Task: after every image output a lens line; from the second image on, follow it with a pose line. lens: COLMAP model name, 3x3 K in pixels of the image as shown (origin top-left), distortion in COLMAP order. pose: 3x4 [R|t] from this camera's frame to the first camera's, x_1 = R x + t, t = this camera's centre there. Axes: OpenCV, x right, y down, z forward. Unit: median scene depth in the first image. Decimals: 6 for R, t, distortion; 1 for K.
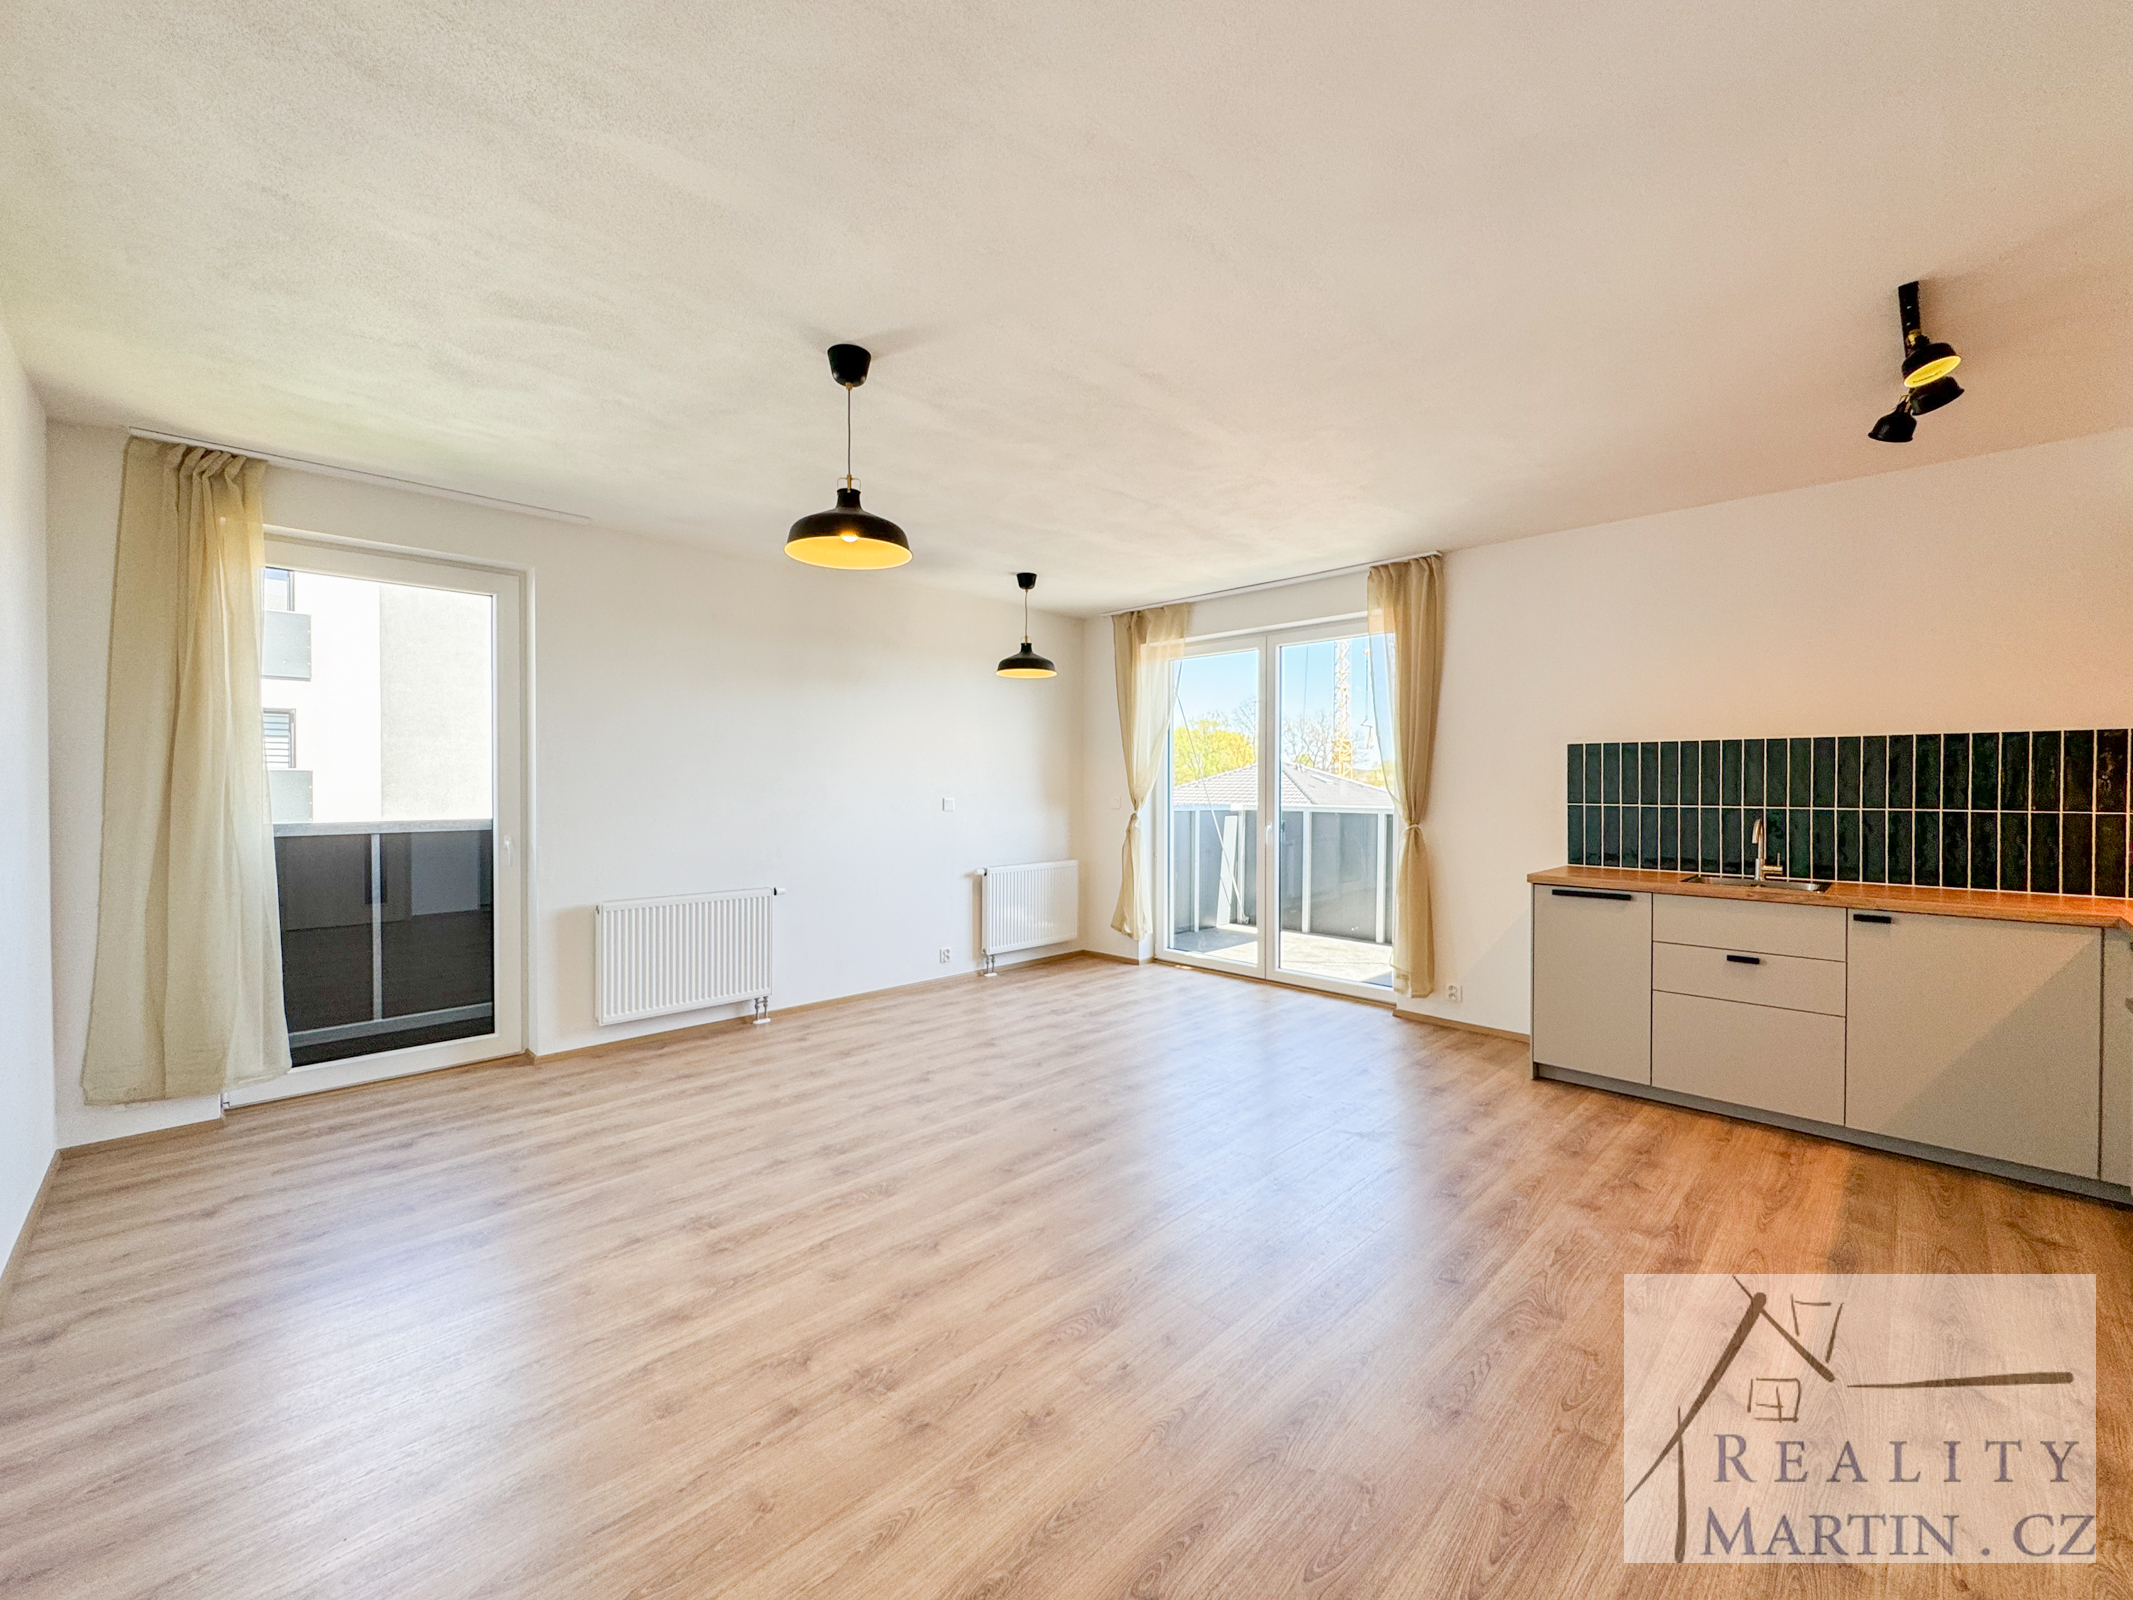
lens RADIAL K [[869.7, 0, 1022.5], [0, 869.7, 794.2], [0, 0, 1]] dist [-0.018066, 0.007624]
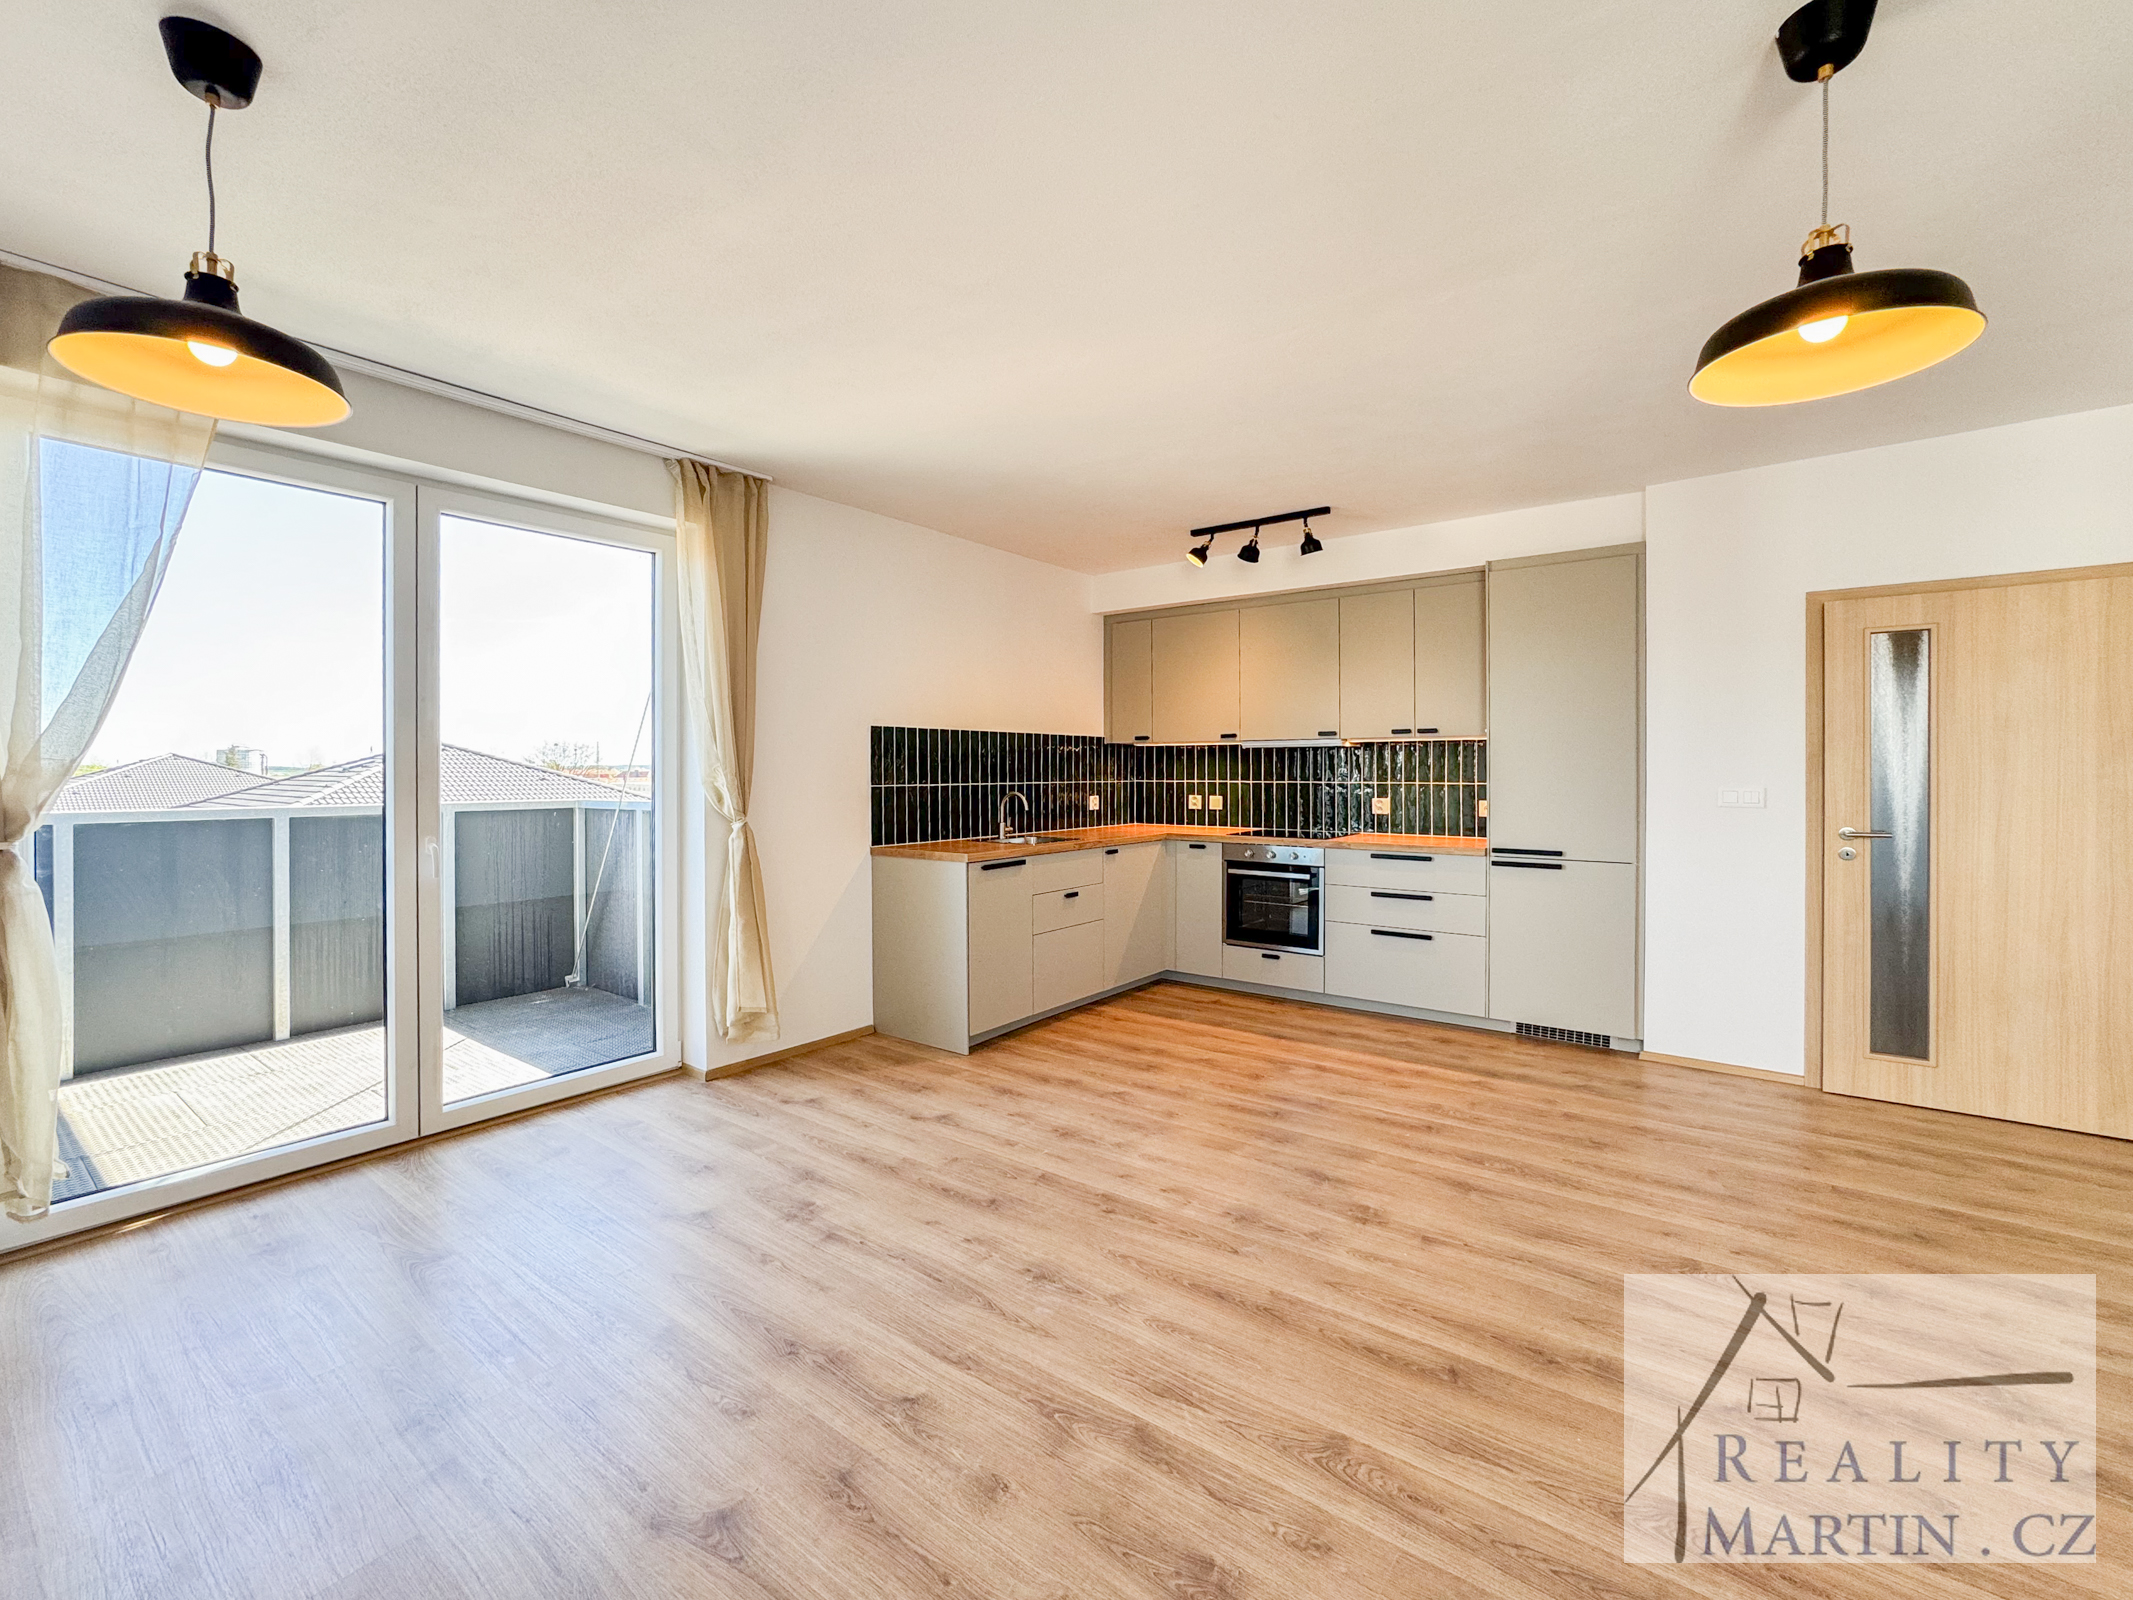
lens RADIAL K [[869.7, 0, 1095.6], [0, 869.7, 767.1], [0, 0, 1]] dist [-0.018066, 0.007624]
pose [[-0.169878, 0.000356, 0.985465, -0.515303], [0.013892, 0.999901, 0.002034, -0.011091], [-0.985367, 0.014036, -0.169866, 1.183009]]
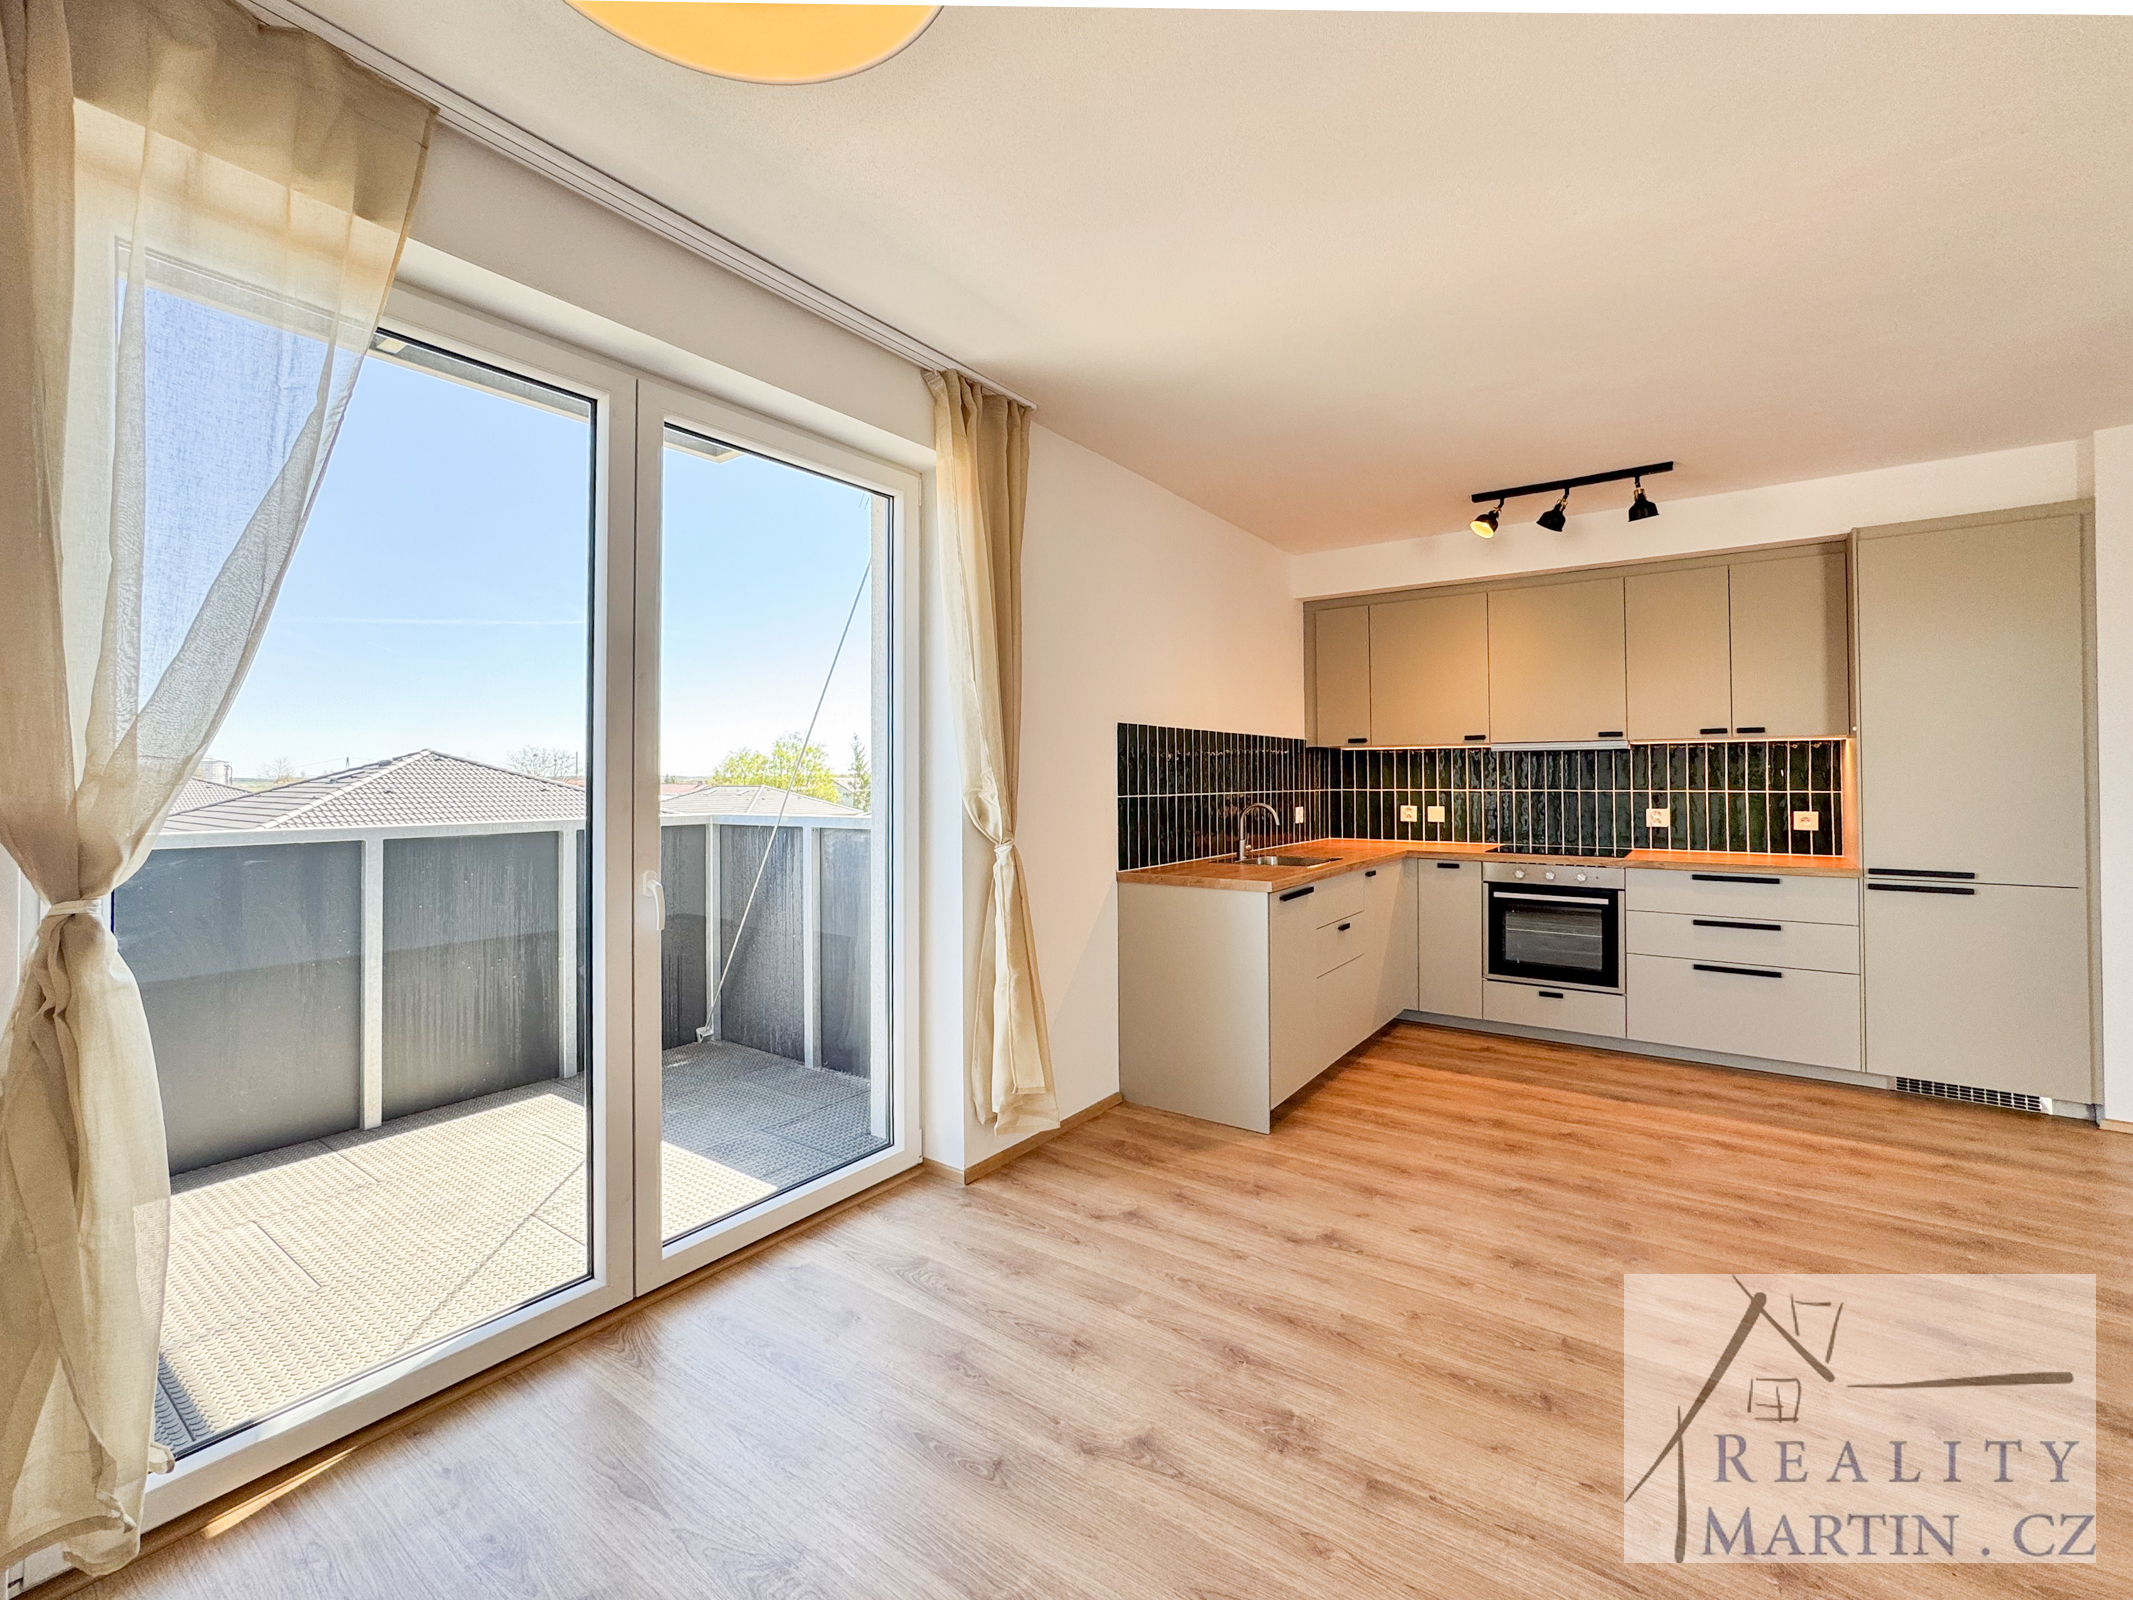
lens RADIAL K [[869.7, 0, 1131.5], [0, 869.7, 761.3], [0, 0, 1]] dist [-0.018066, 0.007624]
pose [[-0.213001, 0.016780, 0.976908, -0.213551], [0.015135, 0.999789, -0.013873, -0.012915], [-0.976935, 0.011831, -0.213211, 1.502199]]
